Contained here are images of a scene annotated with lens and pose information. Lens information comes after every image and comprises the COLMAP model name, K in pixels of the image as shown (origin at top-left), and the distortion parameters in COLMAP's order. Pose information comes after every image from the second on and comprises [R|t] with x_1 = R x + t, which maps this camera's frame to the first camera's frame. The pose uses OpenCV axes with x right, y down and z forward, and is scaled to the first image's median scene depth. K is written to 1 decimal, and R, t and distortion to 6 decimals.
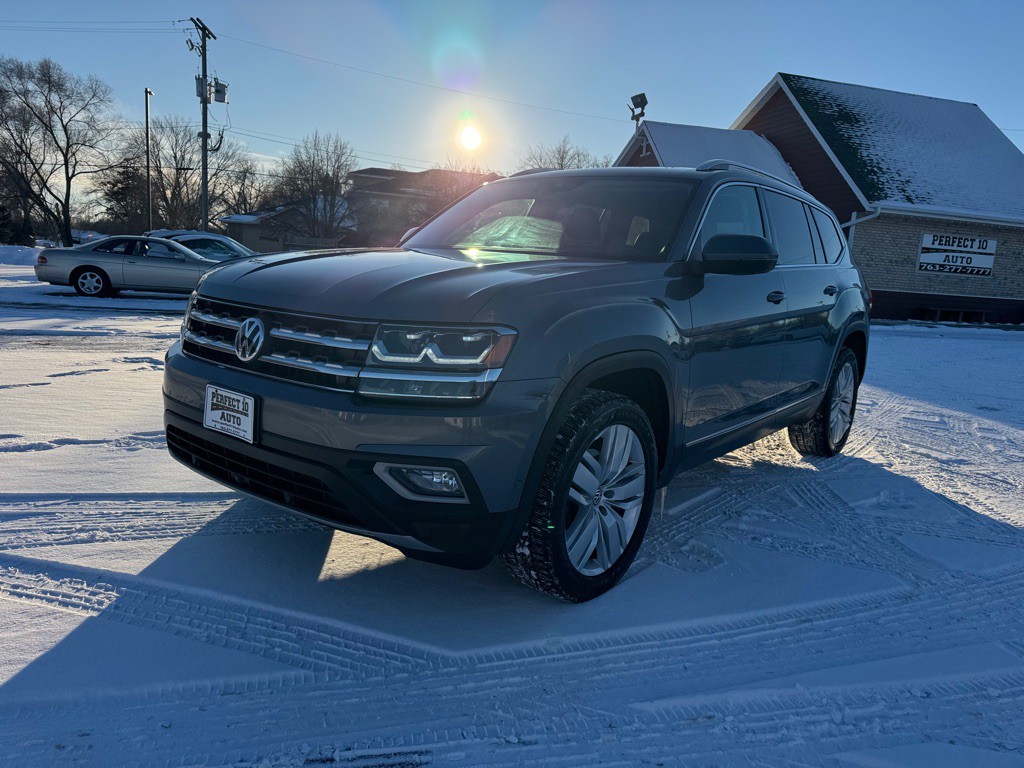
lens RADIAL K [[720.4, 0, 517.2], [0, 720.4, 385.9], [0, 0, 1]] dist [0.041362, -0.050479]
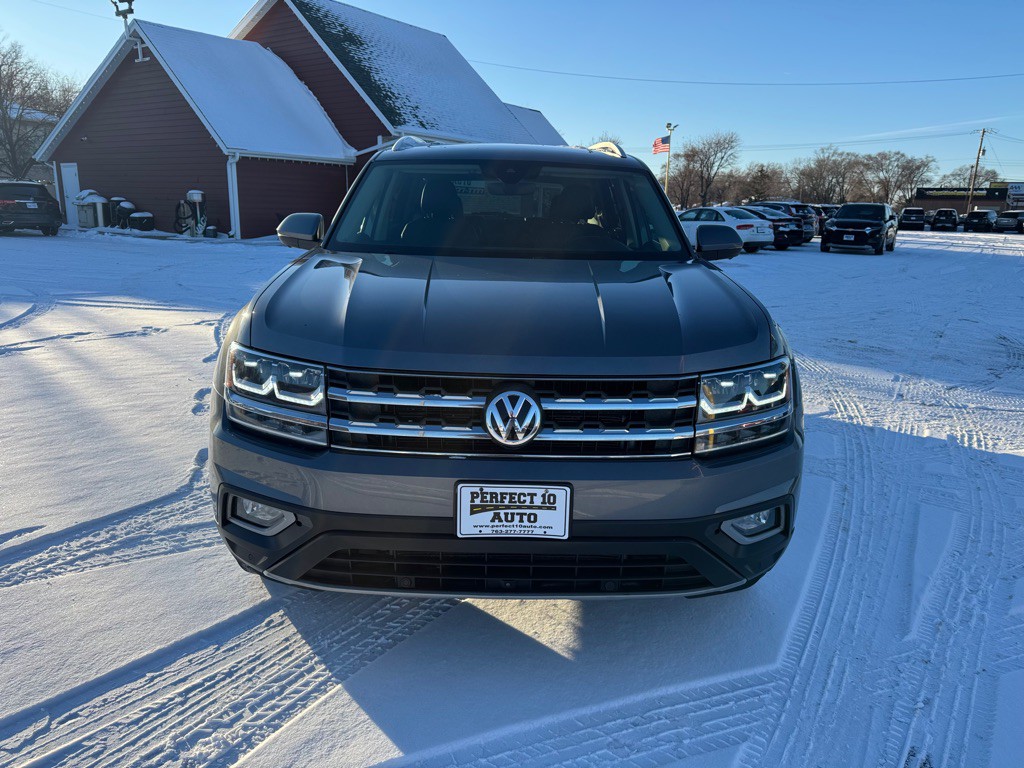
lens RADIAL K [[720.4, 0, 514.6], [0, 720.4, 379.5], [0, 0, 1]] dist [0.041362, -0.050479]
pose [[0.771236, -0.190303, 0.607437, -0.504059], [0.124286, 0.980918, 0.149509, -0.133957], [-0.624298, -0.039811, 0.780172, 0.220824]]
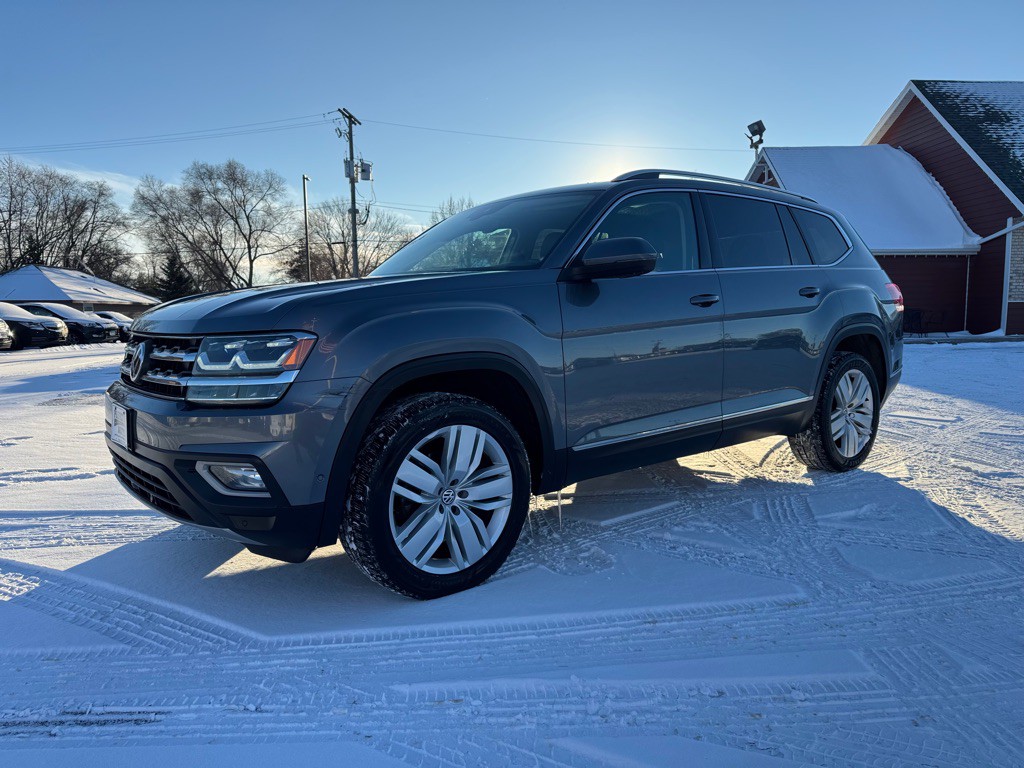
lens RADIAL K [[720.4, 0, 510.9], [0, 720.4, 384.3], [0, 0, 1]] dist [0.041362, -0.050479]
pose [[0.974125, -0.051227, -0.220128, 0.275311], [0.036148, 0.996750, -0.071995, 0.045176], [0.223101, 0.062175, 0.972811, 0.006177]]
